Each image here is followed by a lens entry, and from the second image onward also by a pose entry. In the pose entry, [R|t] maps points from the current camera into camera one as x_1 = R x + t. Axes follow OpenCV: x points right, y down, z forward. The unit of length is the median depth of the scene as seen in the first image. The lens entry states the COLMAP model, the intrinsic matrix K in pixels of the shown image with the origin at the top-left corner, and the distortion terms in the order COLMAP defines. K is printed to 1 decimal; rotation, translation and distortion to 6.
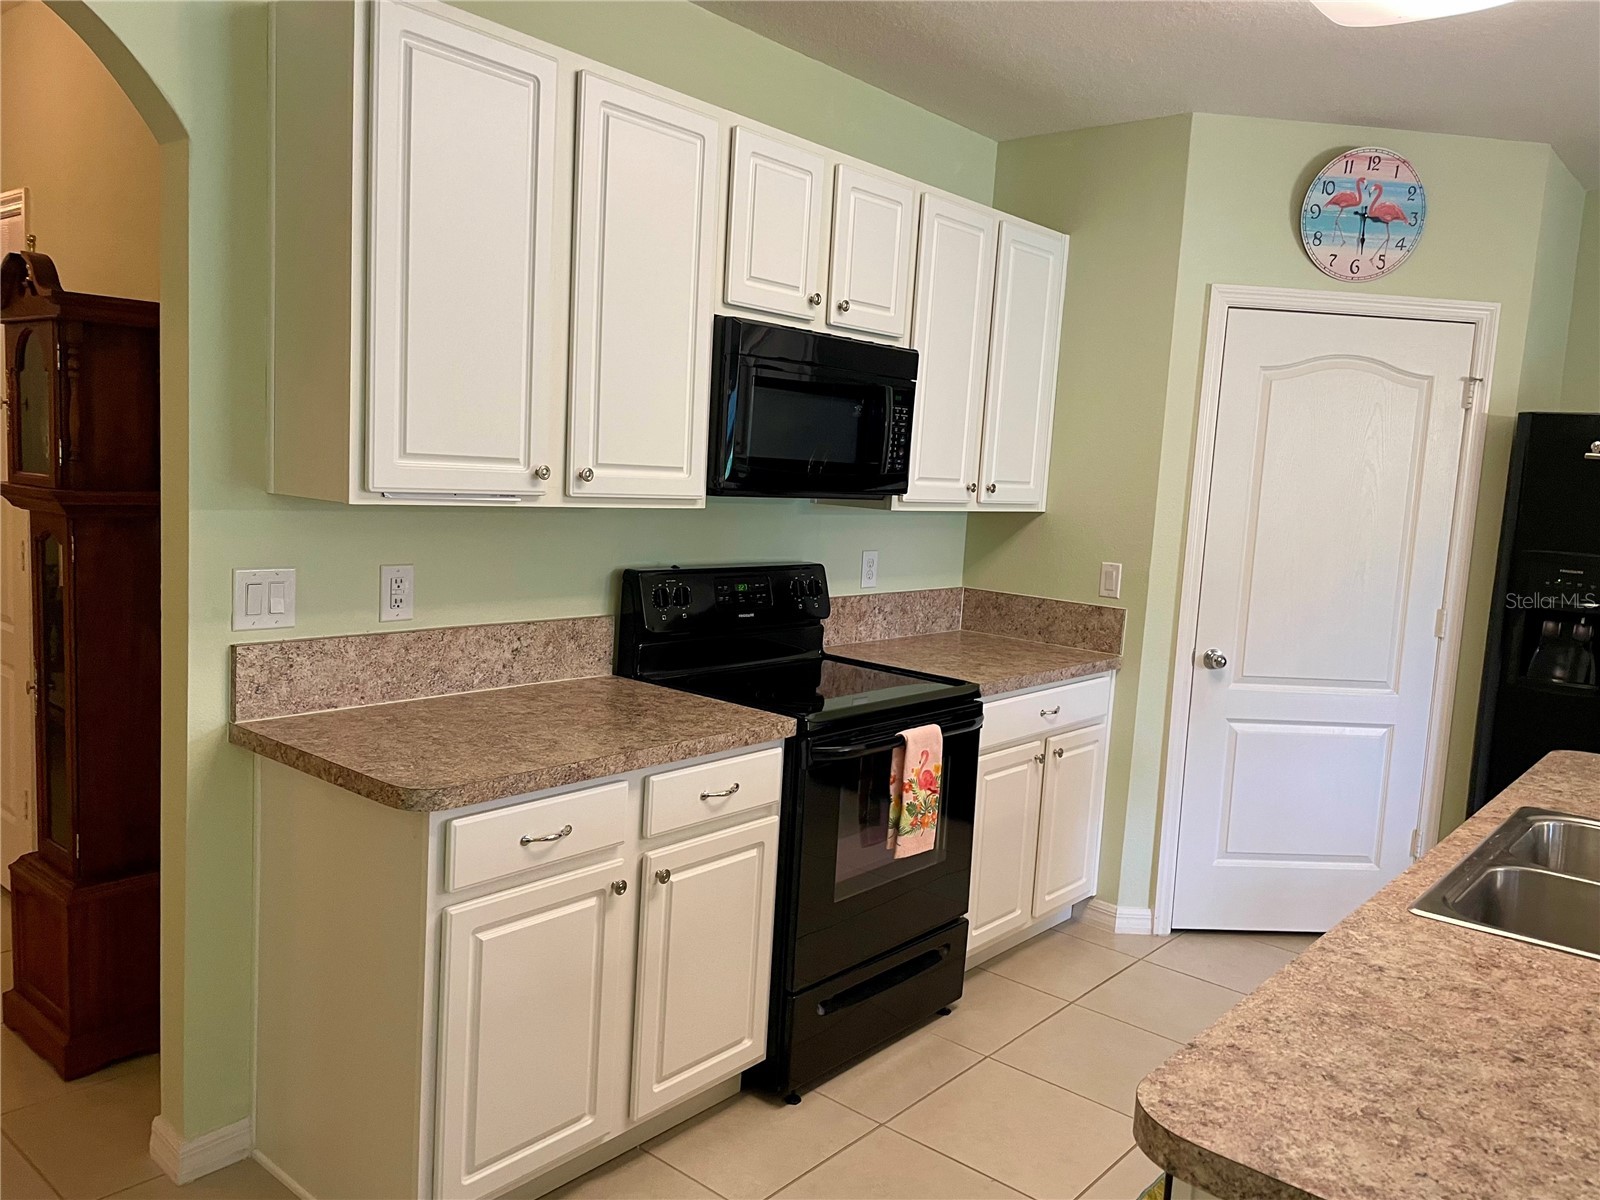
lens RADIAL K [[1215.6, 0, 816.8], [0, 1215.6, 595.9], [0, 0, 1]] dist [0.081472, -0.087887]
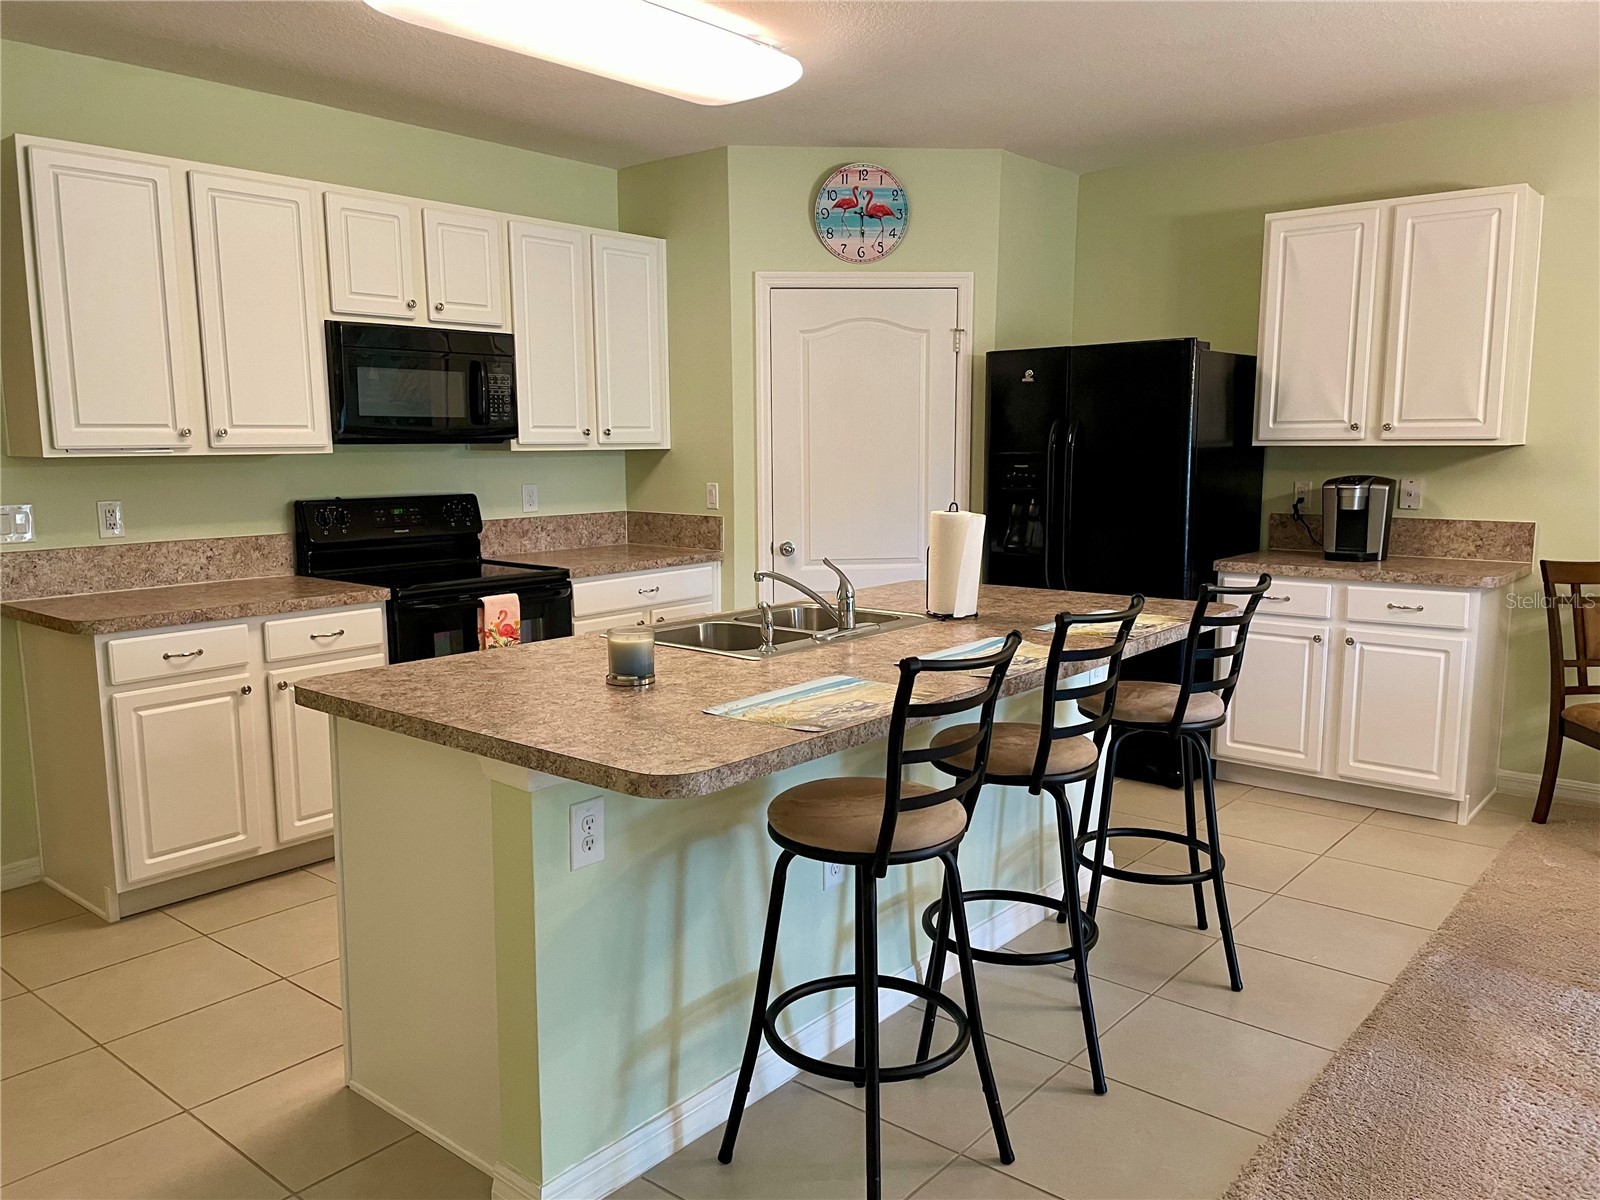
lens RADIAL K [[1215.6, 0, 798.8], [0, 1215.6, 613.3], [0, 0, 1]] dist [0.081472, -0.087887]
pose [[0.997882, -0.063377, -0.014678, 0.471043], [0.063846, 0.997380, 0.034021, 0.104310], [0.012483, -0.034886, 0.999313, -0.472689]]
